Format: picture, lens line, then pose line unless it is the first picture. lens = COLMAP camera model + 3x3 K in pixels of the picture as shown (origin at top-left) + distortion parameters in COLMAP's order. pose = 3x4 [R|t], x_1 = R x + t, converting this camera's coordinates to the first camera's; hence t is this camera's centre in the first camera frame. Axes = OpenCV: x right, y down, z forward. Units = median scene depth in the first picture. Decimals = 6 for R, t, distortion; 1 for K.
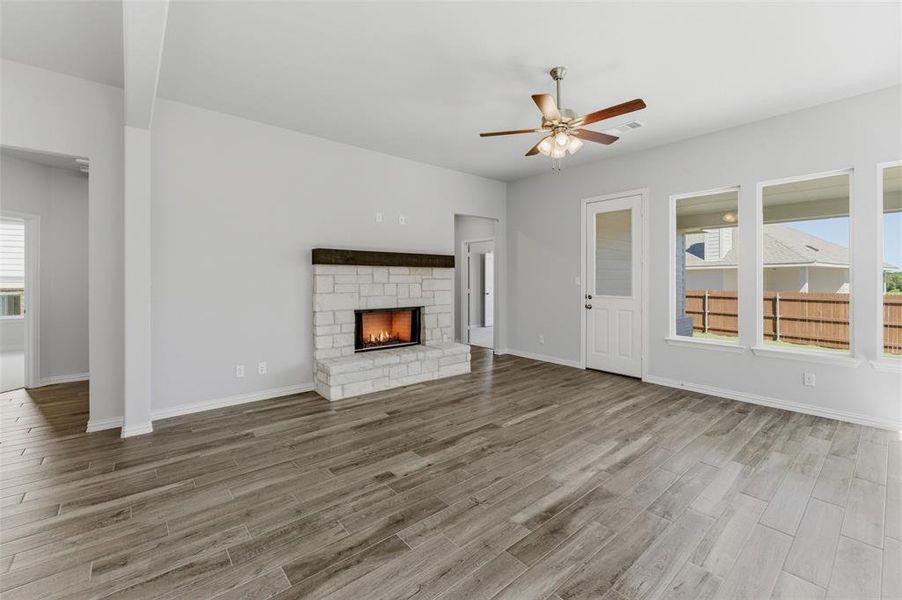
lens RADIAL K [[377.6, 0, 451.9], [0, 377.6, 282.6], [0, 0, 1]] dist [0.001456, -0.000185]
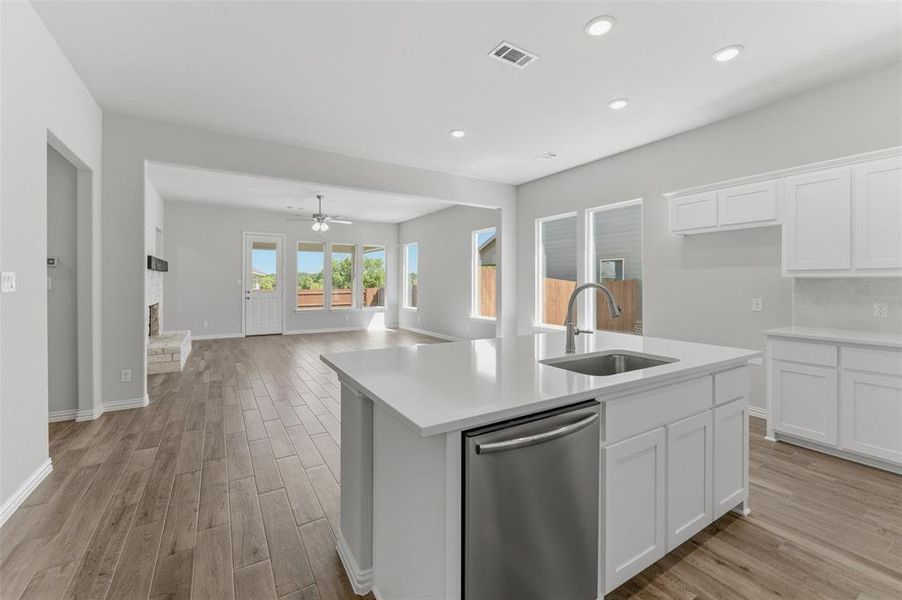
lens RADIAL K [[377.6, 0, 451.9], [0, 377.6, 282.6], [0, 0, 1]] dist [0.001456, -0.000185]
pose [[0.150603, 0.001030, 0.988594, -0.460989], [0.001003, 0.999999, -0.001194, 0.000274], [-0.988594, 0.001171, 0.150602, -0.048098]]
